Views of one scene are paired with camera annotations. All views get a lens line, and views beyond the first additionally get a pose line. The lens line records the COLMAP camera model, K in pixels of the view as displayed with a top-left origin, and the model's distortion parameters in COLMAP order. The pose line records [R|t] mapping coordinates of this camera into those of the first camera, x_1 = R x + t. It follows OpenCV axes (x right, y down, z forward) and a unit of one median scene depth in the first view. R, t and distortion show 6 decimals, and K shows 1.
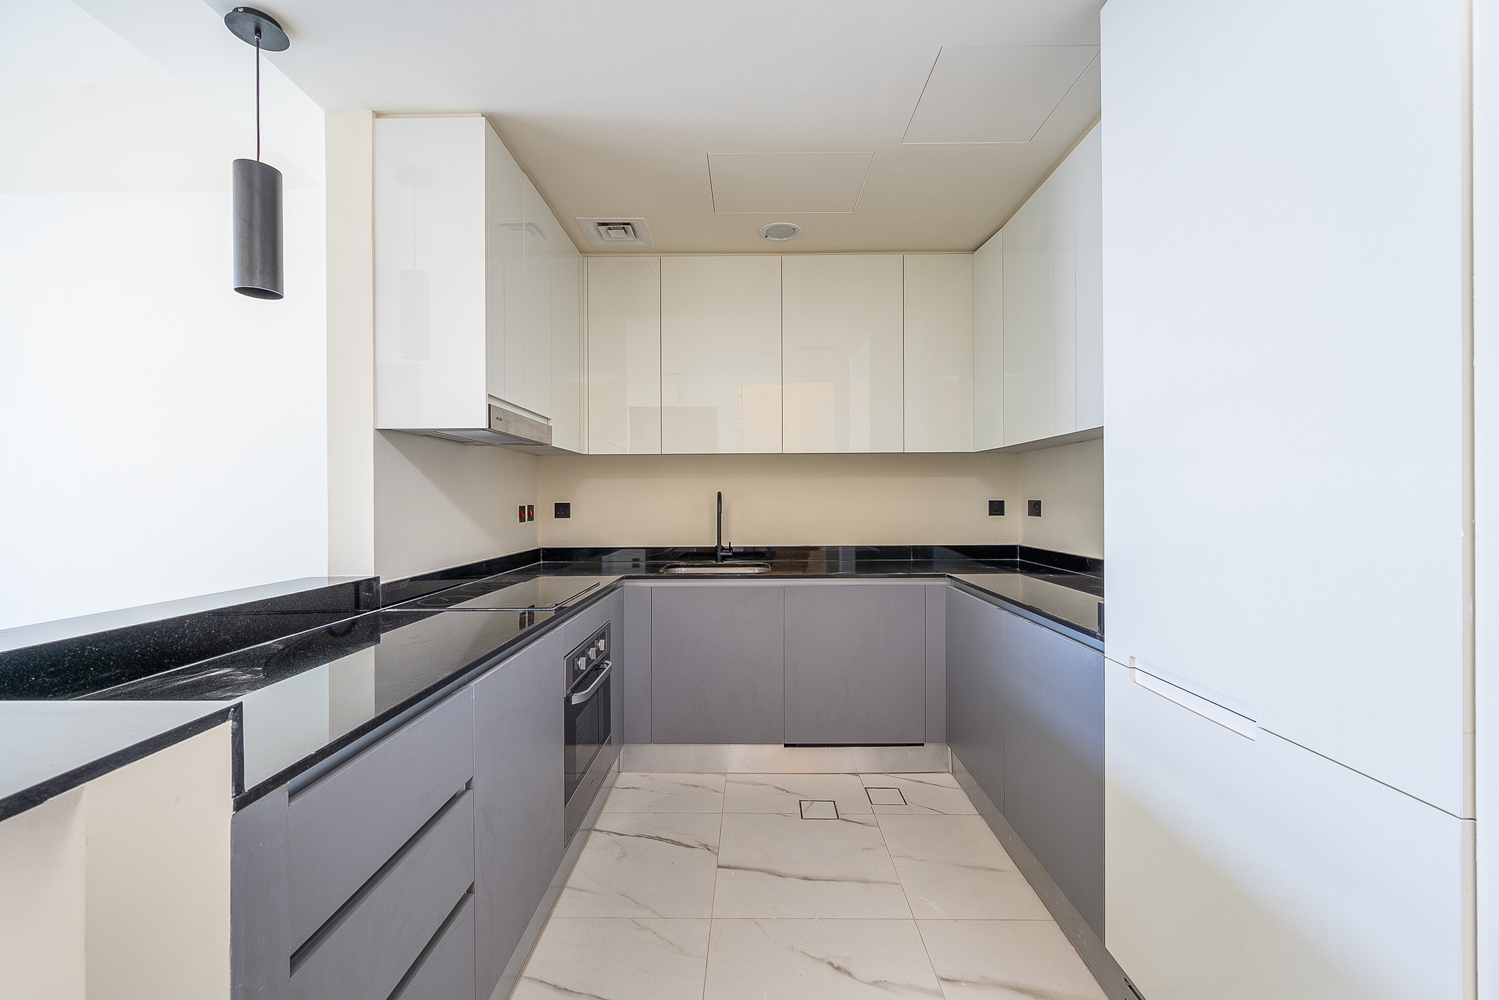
lens RADIAL K [[598.2, 0, 749.5], [0, 598.2, 504.4], [0, 0, 1]] dist [-0.009511, -0.000290]
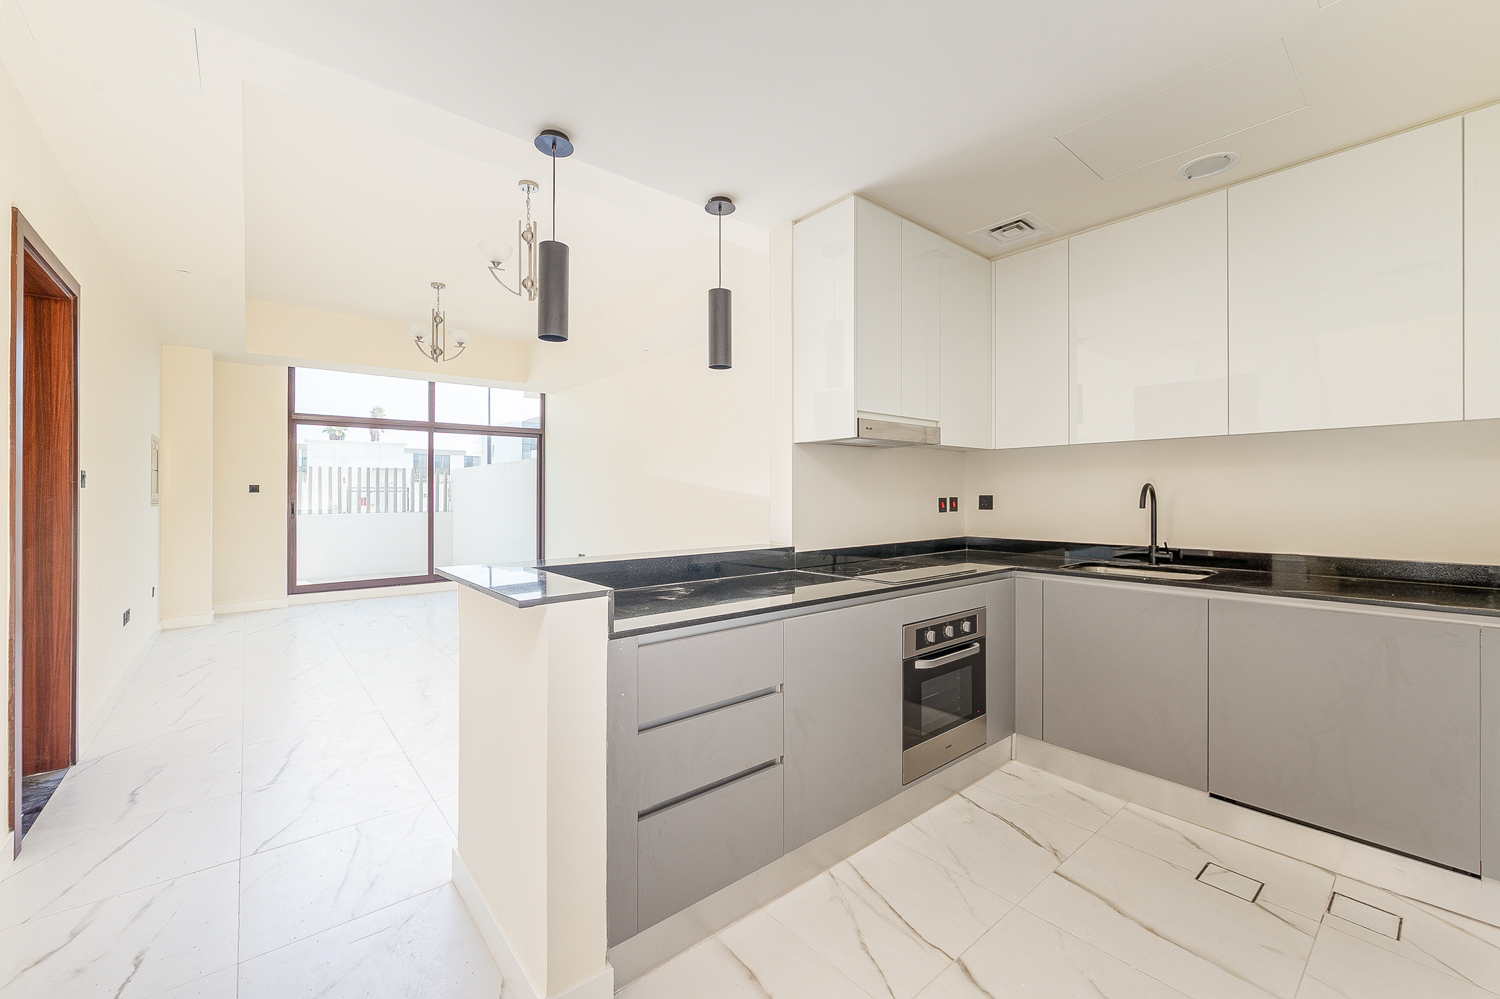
lens RADIAL K [[598.6, 0, 750.1], [0, 598.6, 494.4], [0, 0, 1]] dist [-0.009511, -0.000290]
pose [[0.647113, 0.002675, -0.762390, 0.312716], [-0.005224, 0.999986, -0.000926, -0.001736], [0.762377, 0.004582, 0.647117, -0.004489]]
